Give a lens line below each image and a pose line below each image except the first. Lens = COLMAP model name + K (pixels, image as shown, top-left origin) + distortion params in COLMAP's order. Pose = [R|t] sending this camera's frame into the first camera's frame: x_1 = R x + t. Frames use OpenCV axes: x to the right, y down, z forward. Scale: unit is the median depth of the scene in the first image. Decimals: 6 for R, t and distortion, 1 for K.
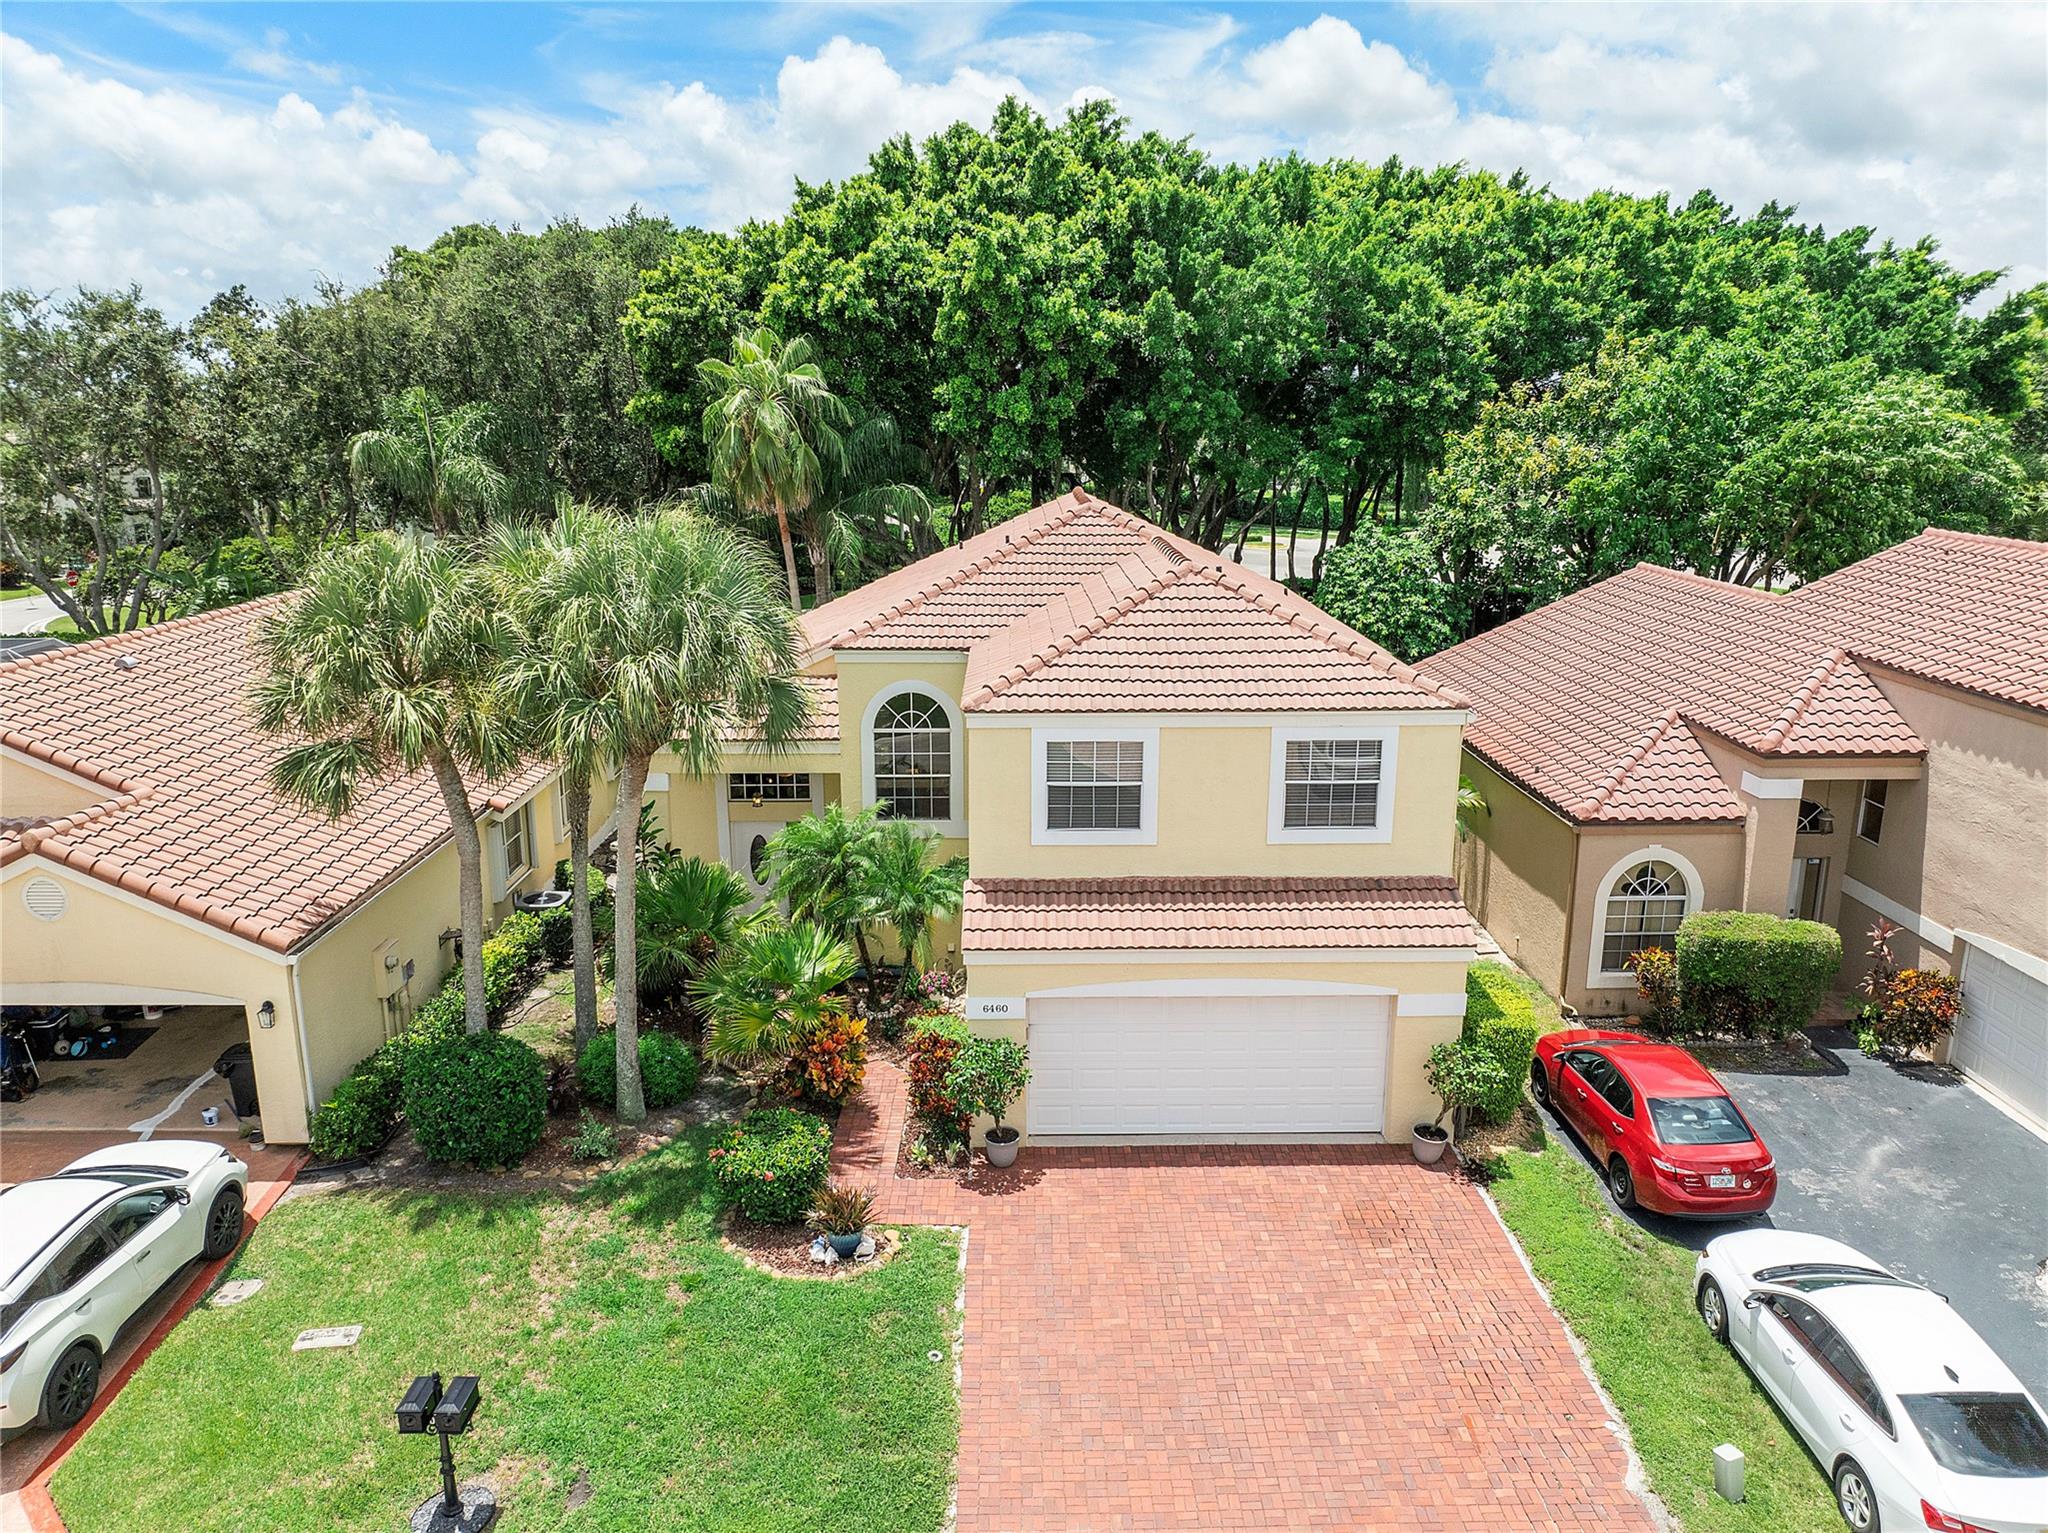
lens RADIAL K [[1467.8, 0, 1024.0], [0, 1467.8, 766.5], [0, 0, 1]] dist [-0.043543, 0.006905]
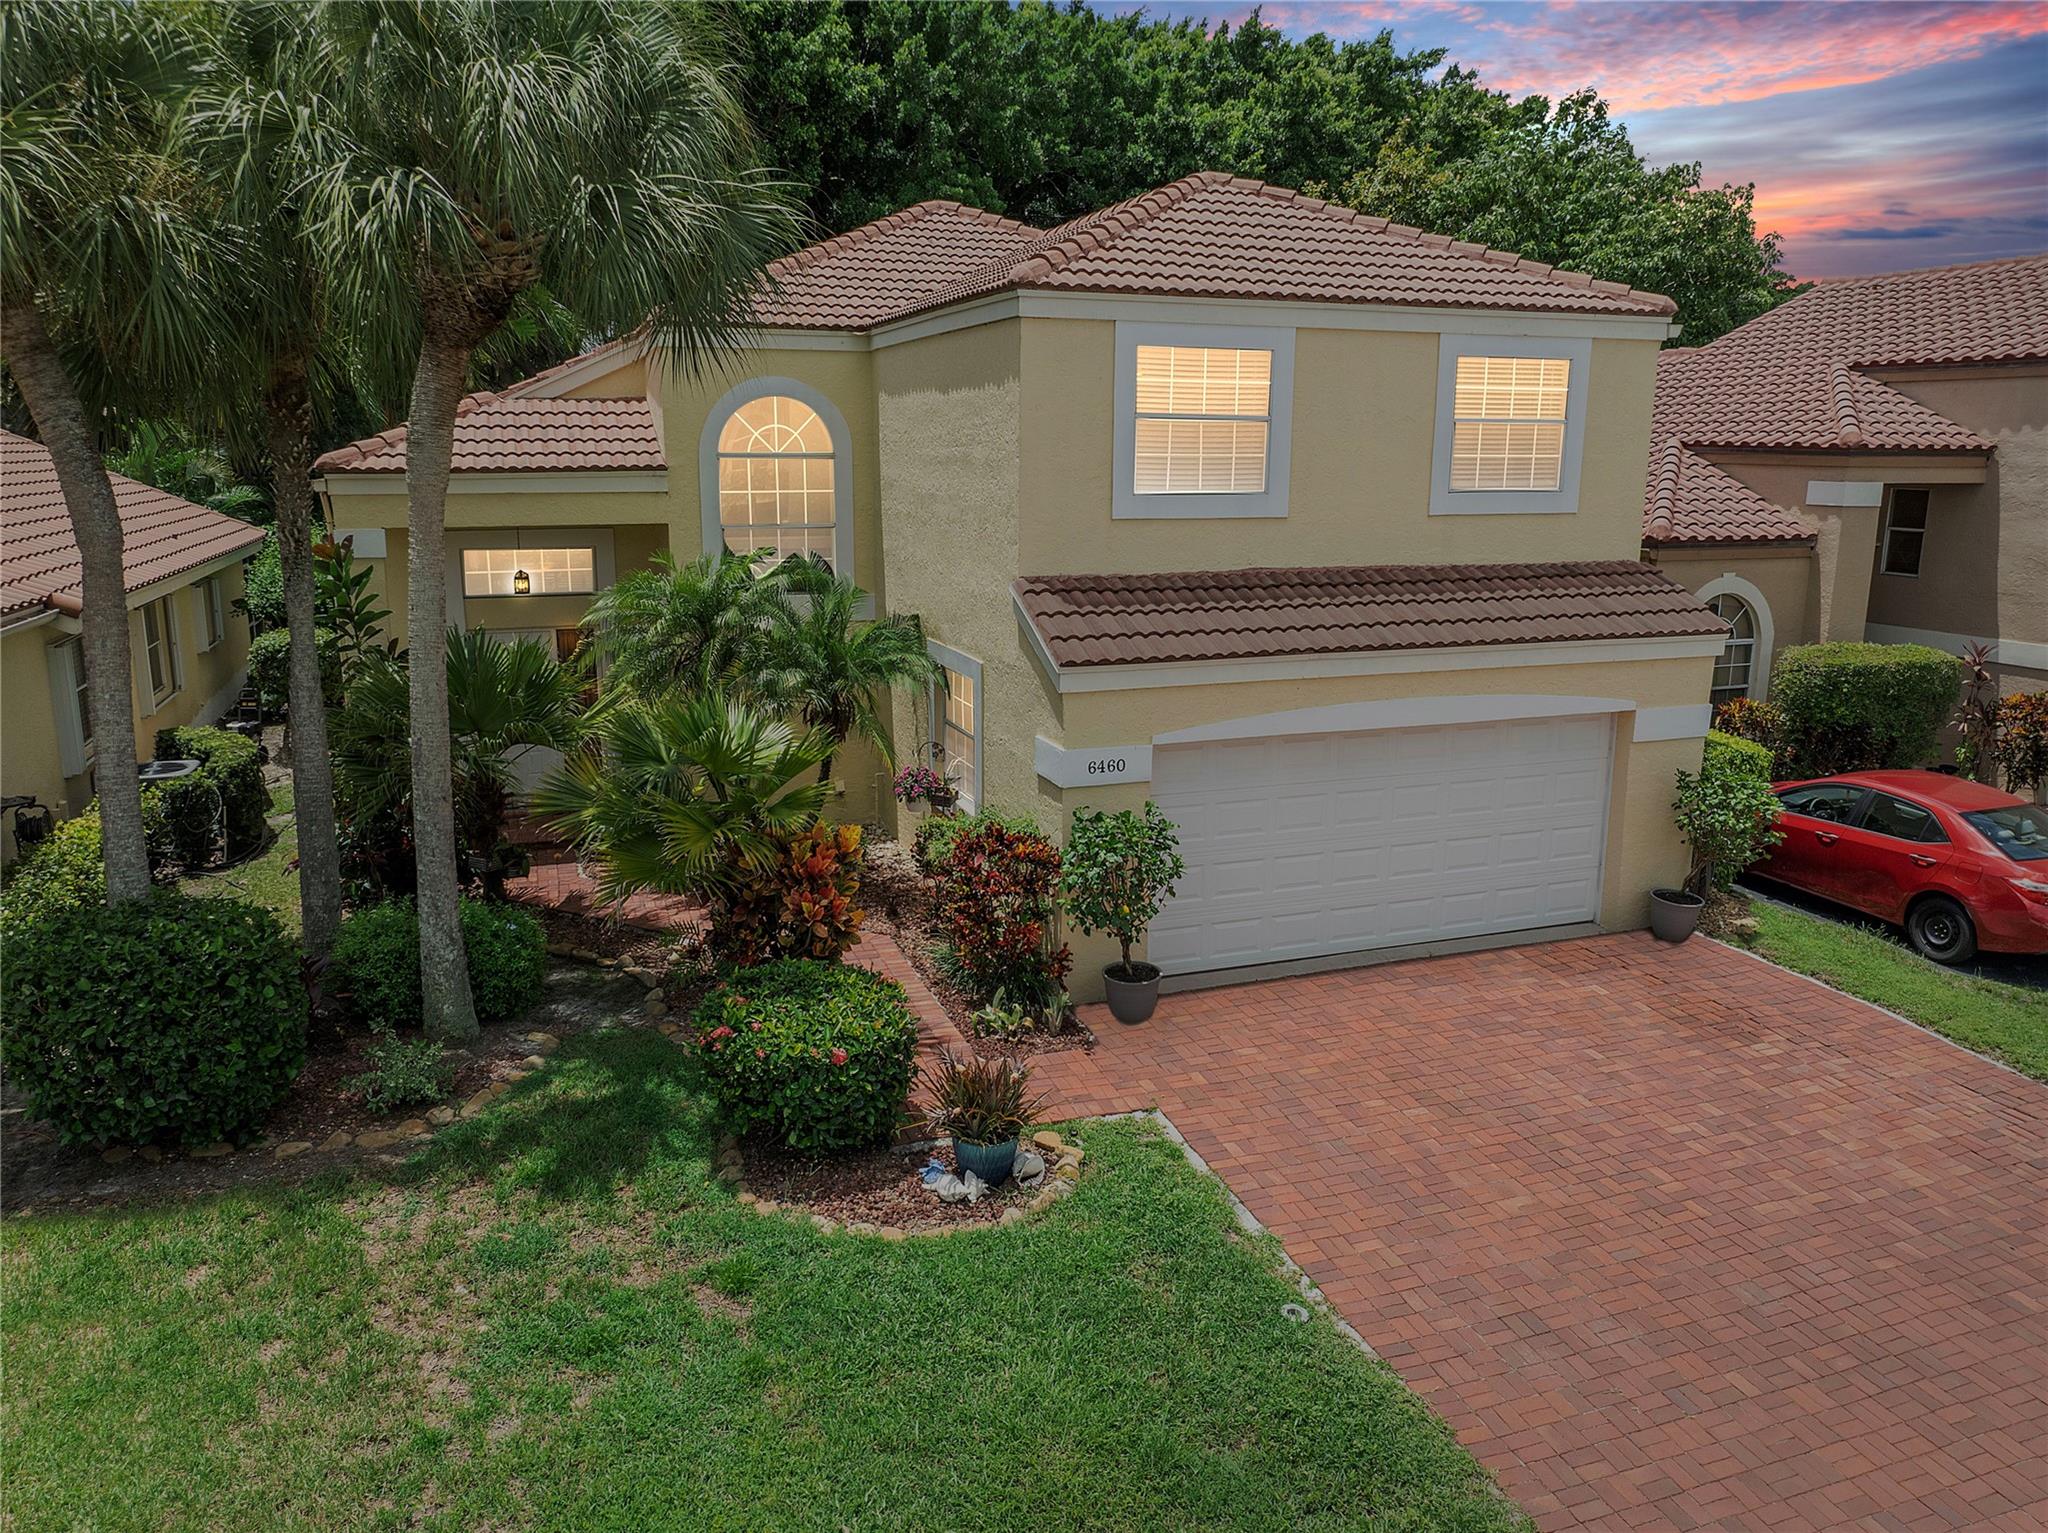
lens RADIAL K [[1471.7, 0, 1031.4], [0, 1471.7, 775.3], [0, 0, 1]] dist [-0.039358, -0.000123]
pose [[0.944496, -0.068754, 0.321248, -0.248357], [0.073148, 0.997320, -0.001616, 0.169338], [-0.320276, 0.025025, 0.946994, 0.434188]]
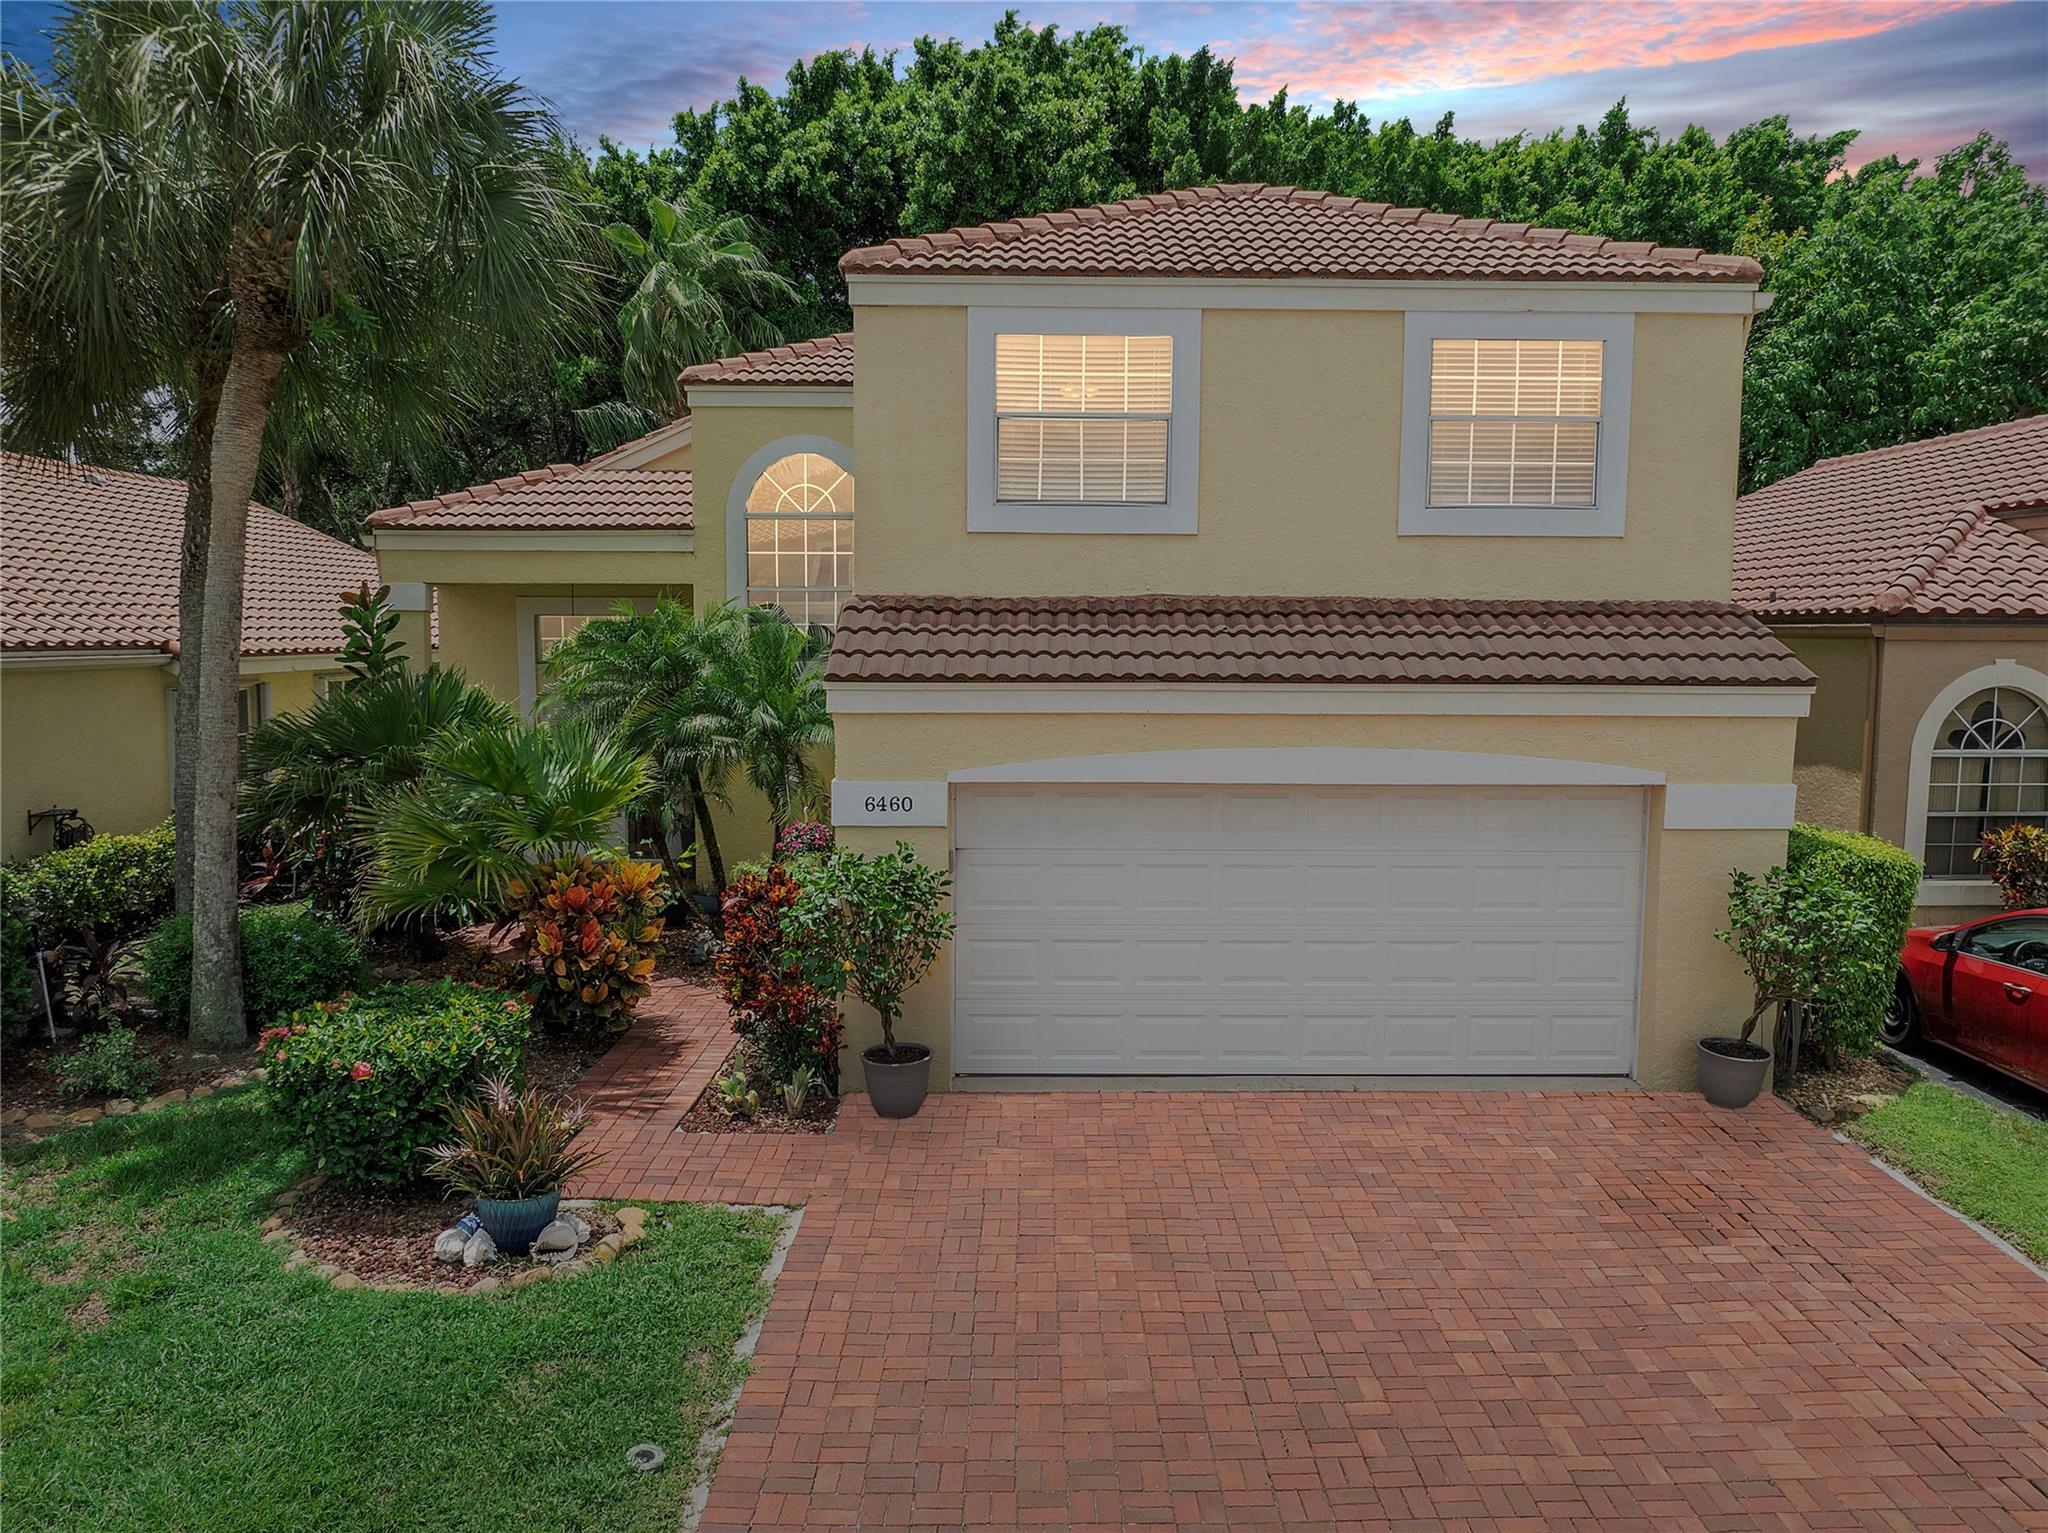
lens RADIAL K [[1485.1, 0, 1027.8], [0, 1485.1, 774.5], [0, 0, 1]] dist [-0.042847, 0.001659]
pose [[0.999969, 0.005753, -0.005381, 0.032792], [-0.006430, 0.990735, -0.135656, 0.227689], [0.004550, 0.135687, 0.990741, 0.485777]]
